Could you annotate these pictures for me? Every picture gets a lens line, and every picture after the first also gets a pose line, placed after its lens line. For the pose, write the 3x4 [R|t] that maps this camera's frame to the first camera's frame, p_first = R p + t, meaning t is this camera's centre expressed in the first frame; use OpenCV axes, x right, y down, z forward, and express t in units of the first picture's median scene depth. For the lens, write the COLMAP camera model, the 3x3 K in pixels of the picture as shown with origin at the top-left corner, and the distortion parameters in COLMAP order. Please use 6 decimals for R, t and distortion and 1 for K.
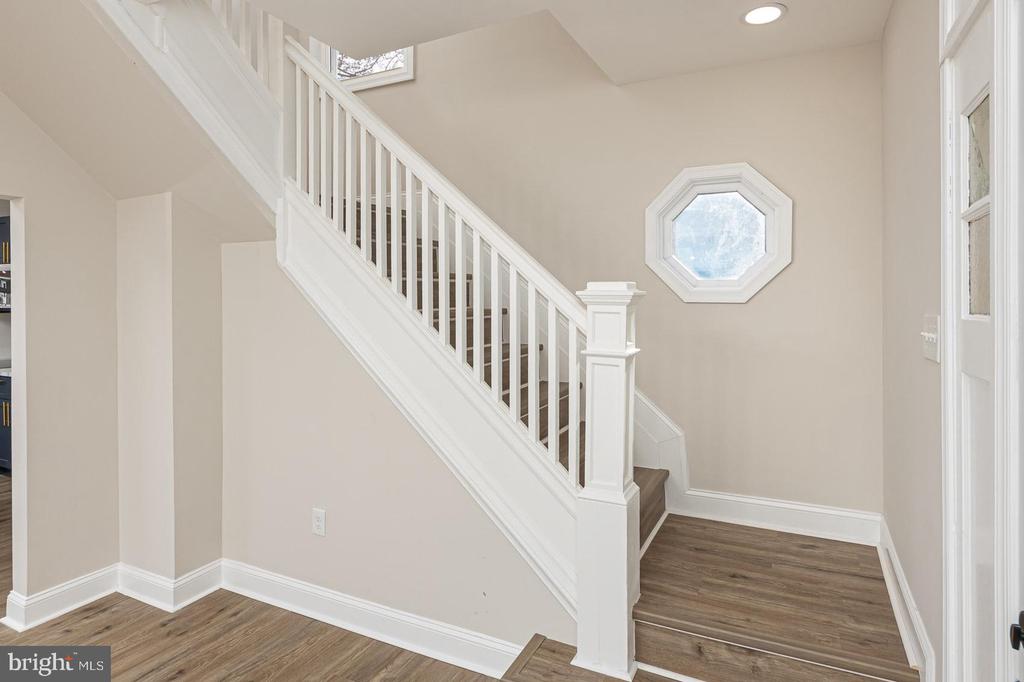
lens RADIAL K [[542.8, 0, 510.5], [0, 542.8, 303.6], [0, 0, 1]] dist [0.001123, 0.000062]
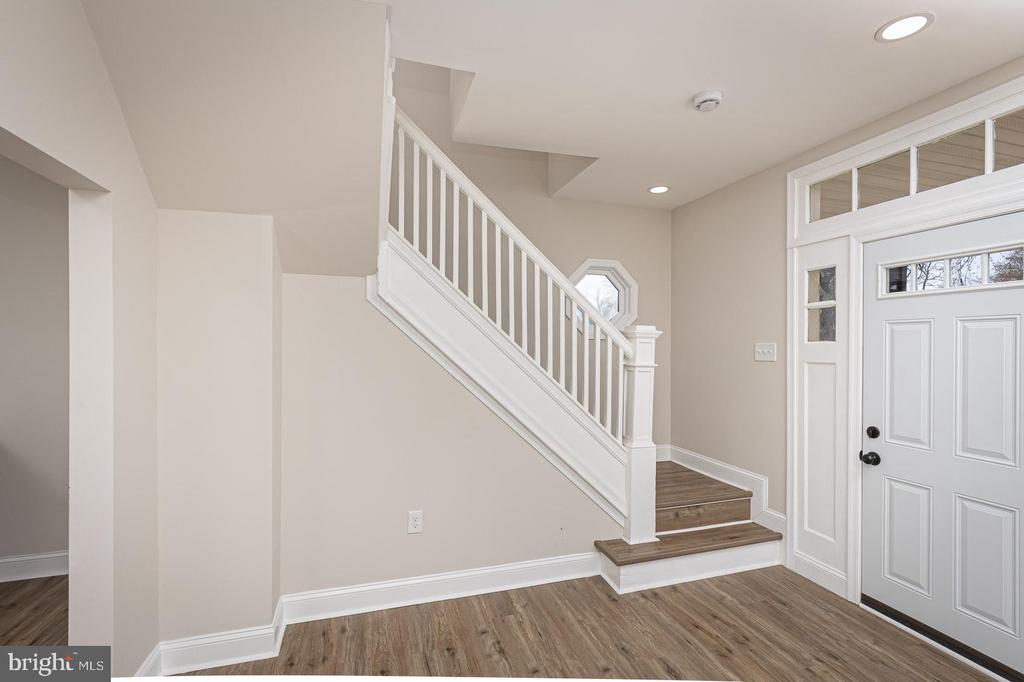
lens RADIAL K [[459.2, 0, 513.2], [0, 459.2, 346.8], [0, 0, 1]] dist [-0.000268, 0.000682]
pose [[0.738801, 0.000934, 0.673923, -0.991840], [-0.002574, 0.999996, 0.001436, 0.024263], [-0.673919, -0.002795, 0.738800, 0.142518]]
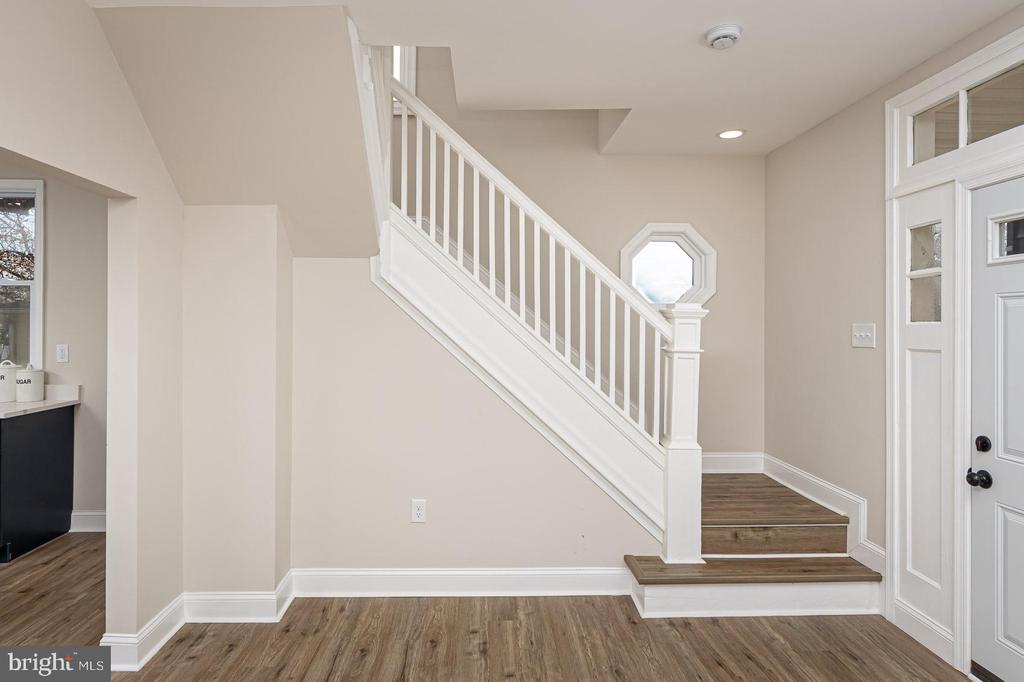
lens RADIAL K [[558.3, 0, 487.4], [0, 558.3, 325.2], [0, 0, 1]] dist [-0.000350, 0.000551]
pose [[0.895235, 0.004070, 0.445575, -0.850814], [-0.002854, 0.999990, -0.003401, 0.022949], [-0.445584, 0.001773, 0.895238, -0.116723]]
